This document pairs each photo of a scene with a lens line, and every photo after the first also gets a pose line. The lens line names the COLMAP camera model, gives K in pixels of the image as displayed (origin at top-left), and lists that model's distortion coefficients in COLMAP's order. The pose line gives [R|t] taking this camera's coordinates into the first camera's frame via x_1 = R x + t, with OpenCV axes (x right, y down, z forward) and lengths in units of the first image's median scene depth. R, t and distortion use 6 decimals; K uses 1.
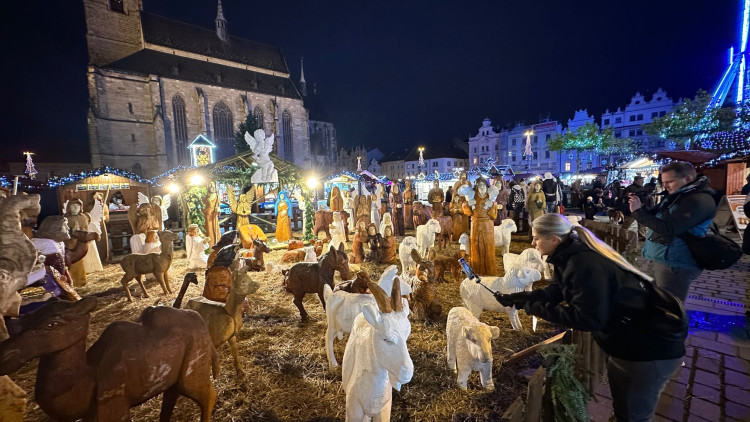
lens RADIAL K [[297.7, 0, 375.4], [0, 297.7, 211.2], [0, 0, 1]] dist [-0.001801, -0.000787]
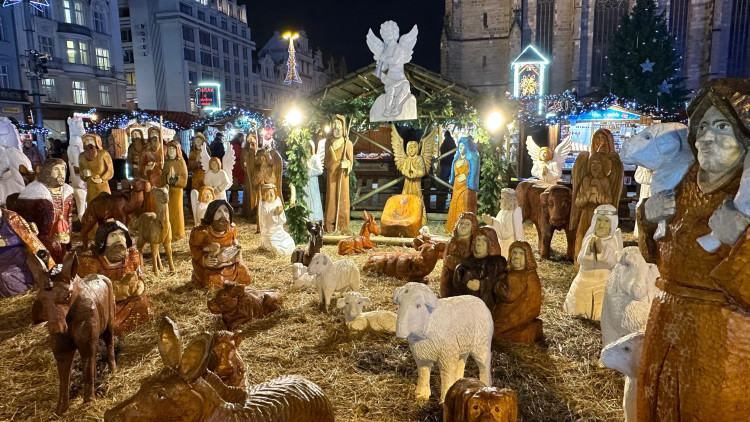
lens RADIAL K [[488.5, 0, 372.0], [0, 488.5, 210.9], [0, 0, 1]] dist [-0.000289, 0.000470]
pose [[0.585340, 0.140927, -0.798446, 0.034925], [-0.073934, 0.989953, 0.120527, -0.003827], [0.807410, -0.011517, 0.589879, 0.044494]]
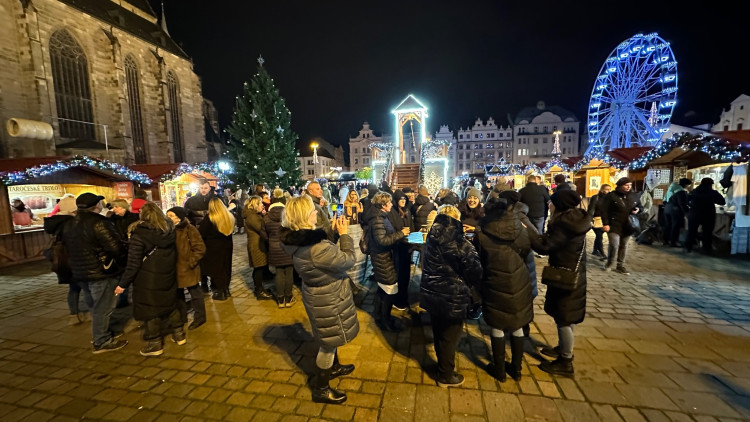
lens RADIAL K [[298.2, 0, 376.9], [0, 298.2, 212.3], [0, 0, 1]] dist [0.003304, 0.000069]
pose [[0.787727, -0.054355, 0.613622, -0.403439], [0.054895, 0.998331, 0.017962, -0.005797], [-0.613574, 0.019536, 0.789396, 0.196004]]
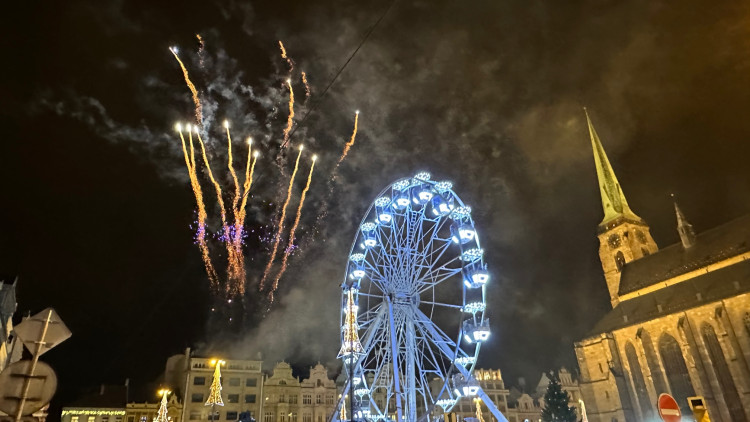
lens RADIAL K [[478.3, 0, 368.5], [0, 478.3, 204.3], [0, 0, 1]] dist [0.007969, 0.000101]
pose [[-0.245755, -0.427211, -0.870112, 1.056573], [-0.041449, 0.901451, -0.430891, -0.061700], [0.968445, -0.069828, -0.239243, 0.494841]]
